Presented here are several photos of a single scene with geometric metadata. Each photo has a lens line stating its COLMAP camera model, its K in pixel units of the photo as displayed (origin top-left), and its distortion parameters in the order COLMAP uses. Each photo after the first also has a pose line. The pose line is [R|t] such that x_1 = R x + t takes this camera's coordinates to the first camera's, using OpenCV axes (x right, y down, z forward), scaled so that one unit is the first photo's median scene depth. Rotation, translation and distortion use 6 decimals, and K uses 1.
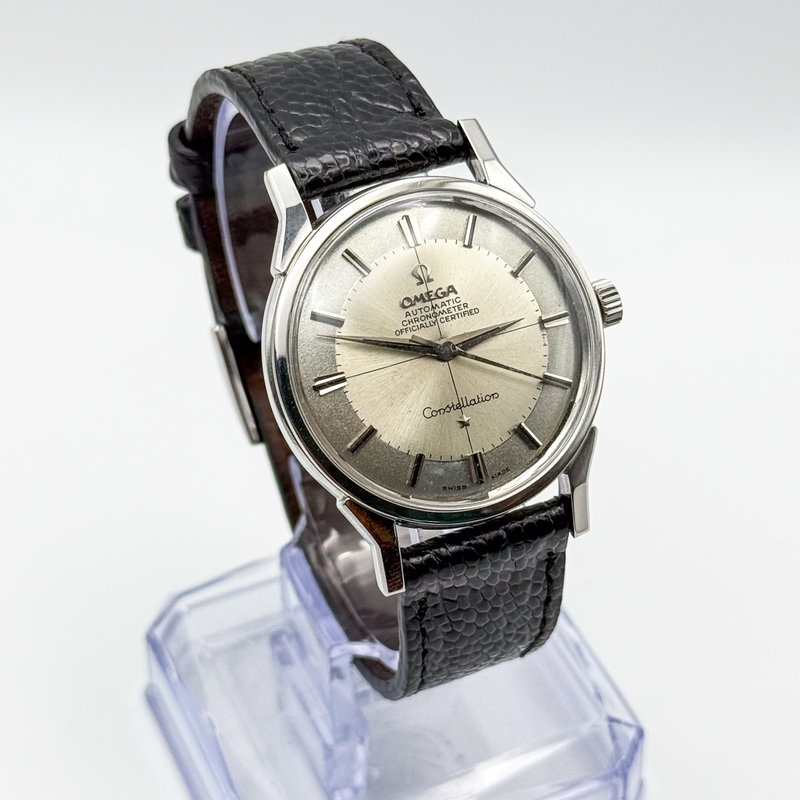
lens RADIAL K [[2154.0, 0, 403.0], [0, 2154.0, 402.0], [0, 0, 1]] dist [0.058716, 0.000000]
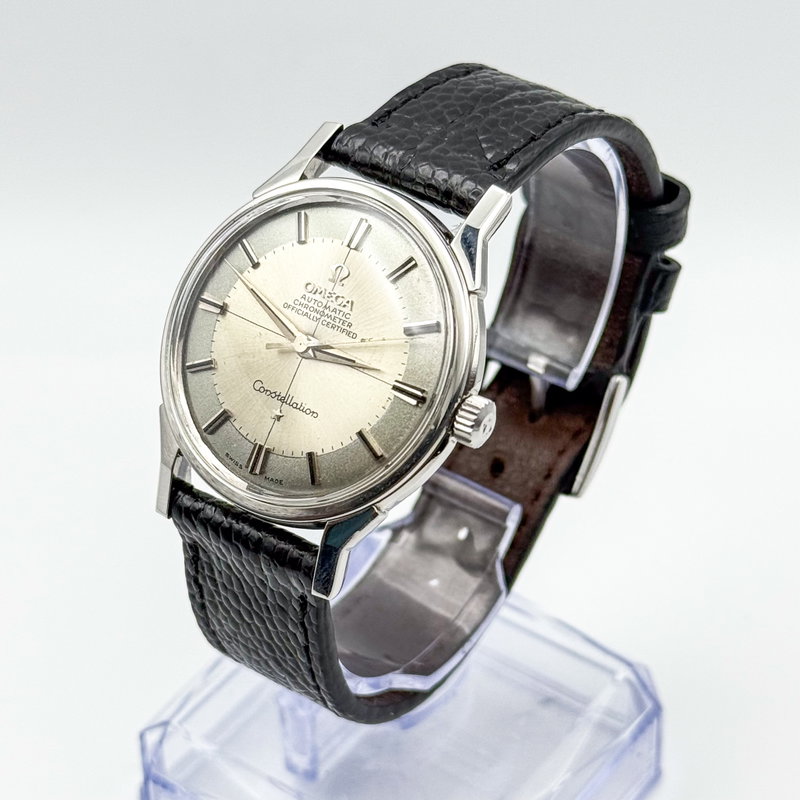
lens RADIAL K [[2154.0, 0, 398.3], [0, 2154.0, 401.2], [0, 0, 1]] dist [0.058716, 0.000000]
pose [[0.509825, 0.540416, -0.669350, 0.698773], [-0.581188, 0.790019, 0.195166, -0.216266], [0.634270, 0.289518, 0.716855, 0.305757]]
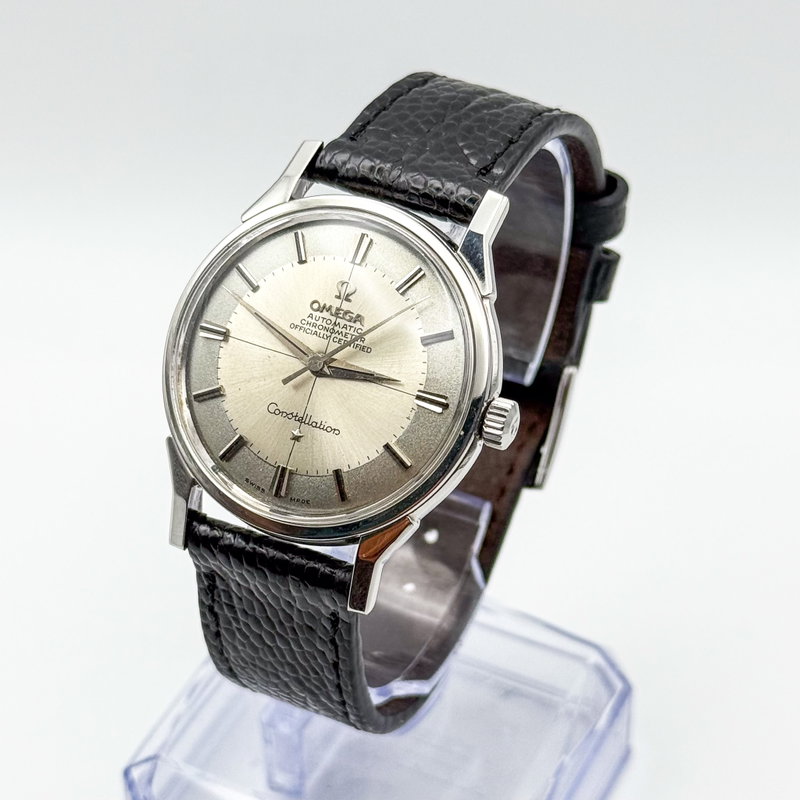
lens RADIAL K [[2154.0, 0, 400.7], [0, 2154.0, 395.6], [0, 0, 1]] dist [0.058716, 0.000000]
pose [[0.650451, 0.484802, -0.584706, 0.614948], [-0.528282, 0.841868, 0.110342, -0.137795], [0.545740, 0.237118, 0.803706, 0.209492]]
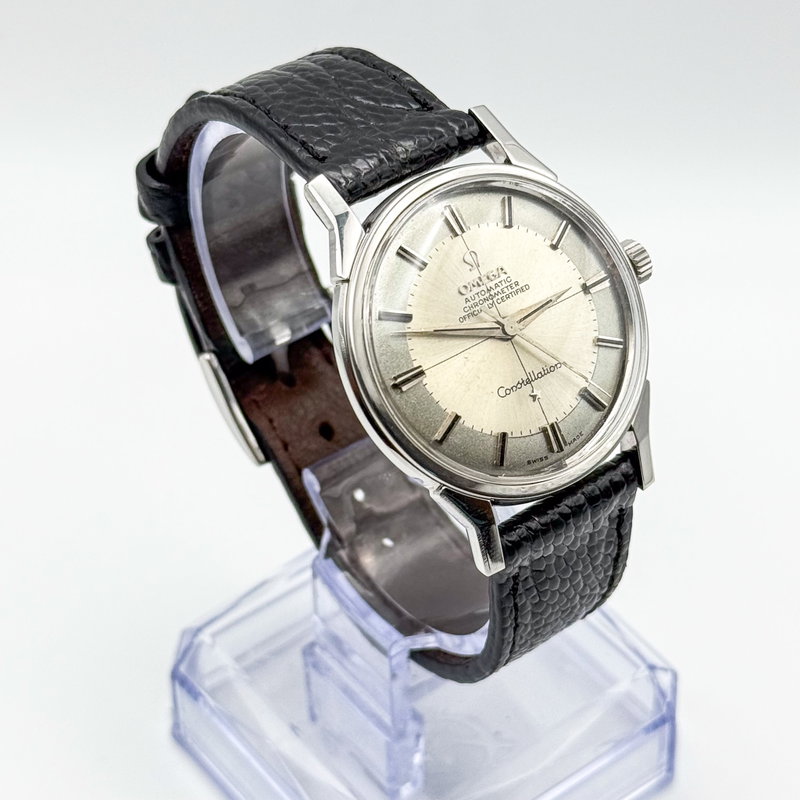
lens RADIAL K [[2154.0, 0, 397.4], [0, 2154.0, 401.1], [0, 0, 1]] dist [0.058716, 0.000000]
pose [[0.974860, -0.166172, 0.148442, -0.182704], [0.167626, 0.985847, 0.002753, -0.001864], [-0.146798, 0.022199, 0.988917, -0.007421]]
